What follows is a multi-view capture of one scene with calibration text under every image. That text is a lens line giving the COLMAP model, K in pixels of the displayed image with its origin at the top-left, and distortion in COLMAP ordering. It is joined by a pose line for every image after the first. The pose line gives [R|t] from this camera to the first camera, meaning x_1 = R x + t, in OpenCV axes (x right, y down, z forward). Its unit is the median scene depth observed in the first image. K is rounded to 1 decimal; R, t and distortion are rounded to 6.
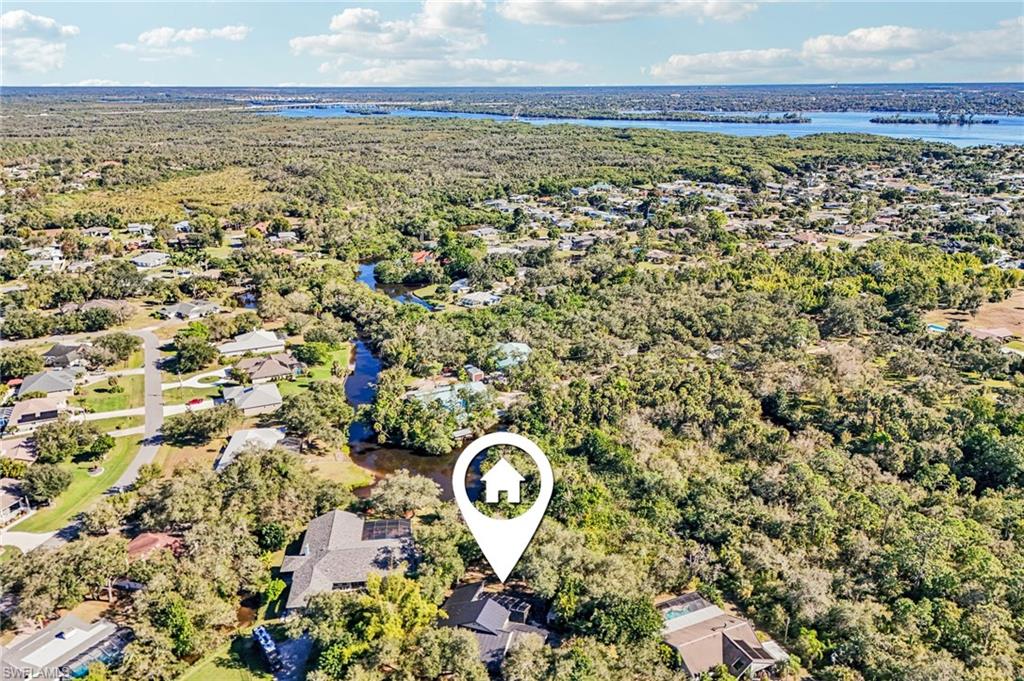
lens RADIAL K [[727.3, 0, 512.1], [0, 727.3, 353.1], [0, 0, 1]] dist [0.098448, -0.121701]
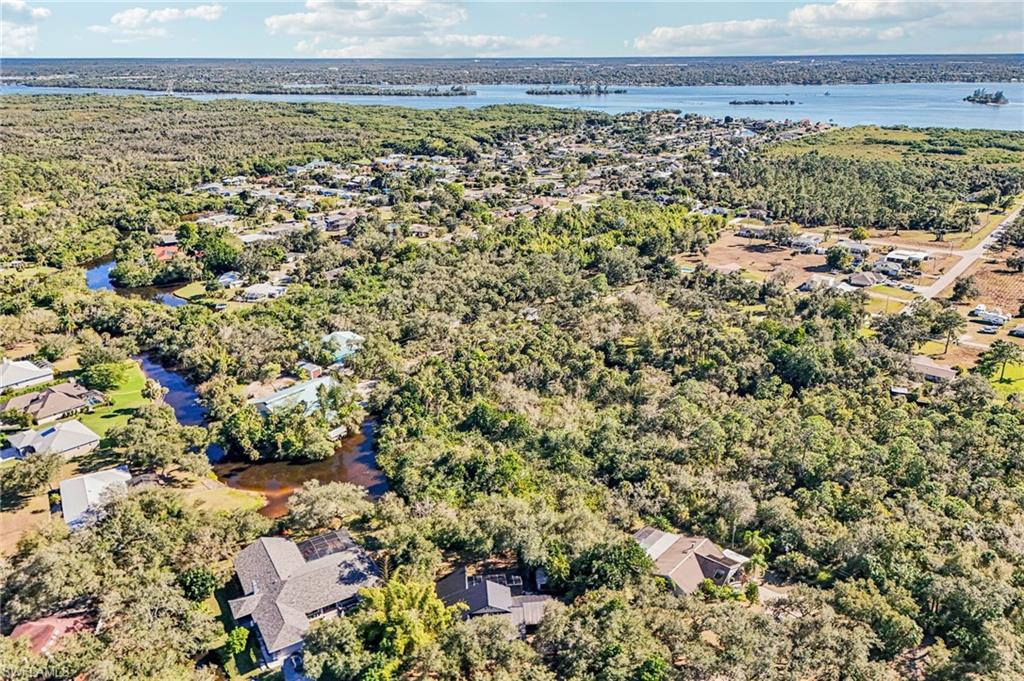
lens RADIAL K [[731.5, 0, 512.0], [0, 731.5, 340.5], [0, 0, 1]] dist [0.097695, -0.120809]
pose [[0.916399, -0.145838, 0.372753, -0.121684], [0.140234, 0.989216, 0.042266, -0.009433], [-0.374897, 0.013540, 0.926968, 0.020591]]
